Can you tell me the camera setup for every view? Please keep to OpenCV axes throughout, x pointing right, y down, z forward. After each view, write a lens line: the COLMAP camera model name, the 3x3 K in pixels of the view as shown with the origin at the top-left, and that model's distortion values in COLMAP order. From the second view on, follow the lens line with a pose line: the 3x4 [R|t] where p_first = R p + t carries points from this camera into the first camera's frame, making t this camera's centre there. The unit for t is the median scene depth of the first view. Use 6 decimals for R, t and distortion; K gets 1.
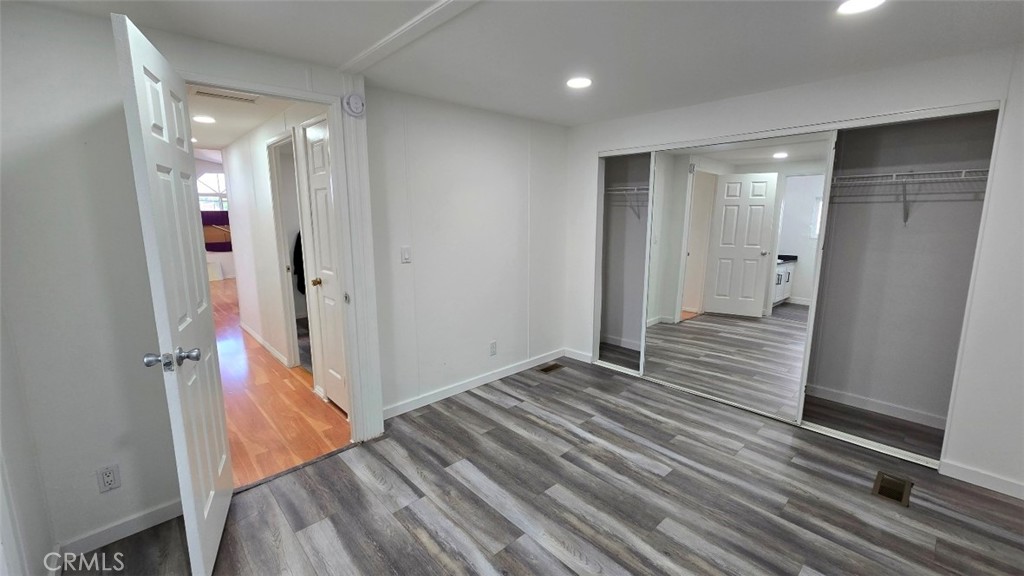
lens RADIAL K [[419.7, 0, 507.6], [0, 419.7, 283.4], [0, 0, 1]] dist [0.000686, 0.000625]
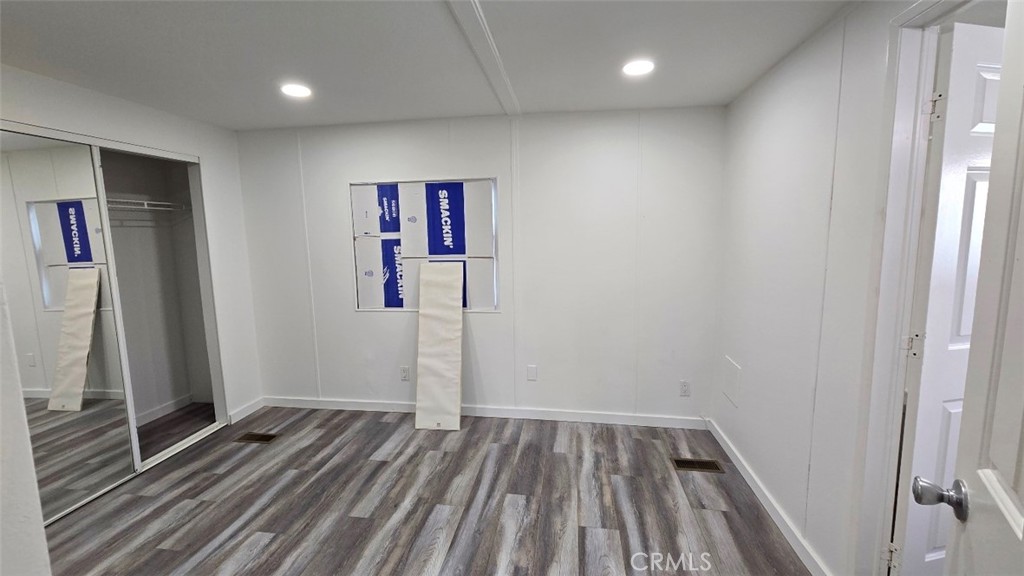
lens RADIAL K [[419.7, 0, 507.6], [0, 419.7, 283.4], [0, 0, 1]] dist [0.000686, 0.000625]
pose [[-0.627563, -0.080863, 0.774355, -0.620265], [0.148314, 0.963962, 0.220861, -0.177595], [-0.764308, 0.253452, -0.592954, 1.123482]]
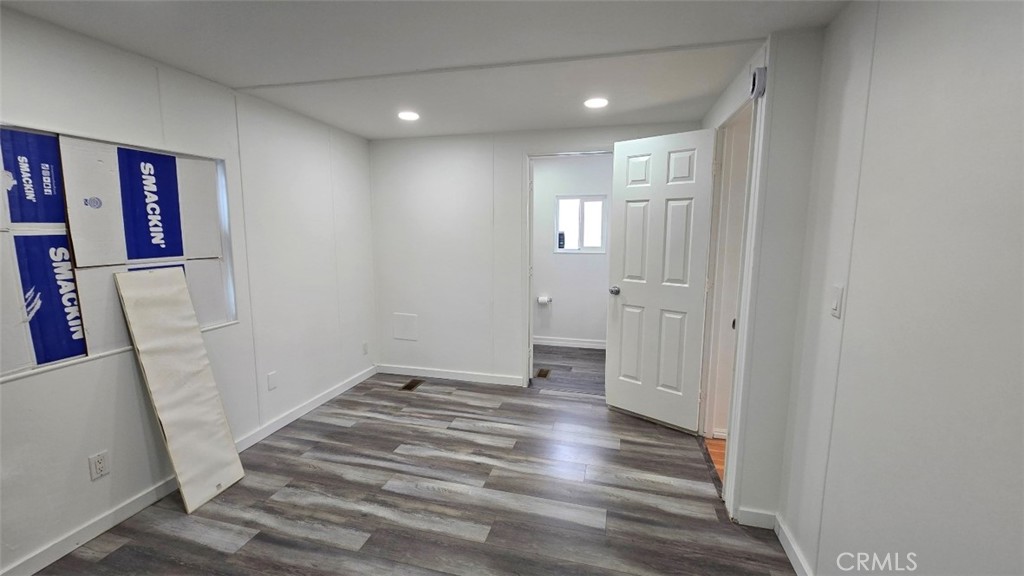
lens RADIAL K [[419.7, 0, 507.6], [0, 419.7, 283.4], [0, 0, 1]] dist [0.000686, 0.000625]
pose [[-0.844371, 0.073773, -0.530656, 0.524351], [-0.086621, 0.958645, 0.271102, -0.271734], [0.528711, 0.274876, -0.803062, 1.677978]]
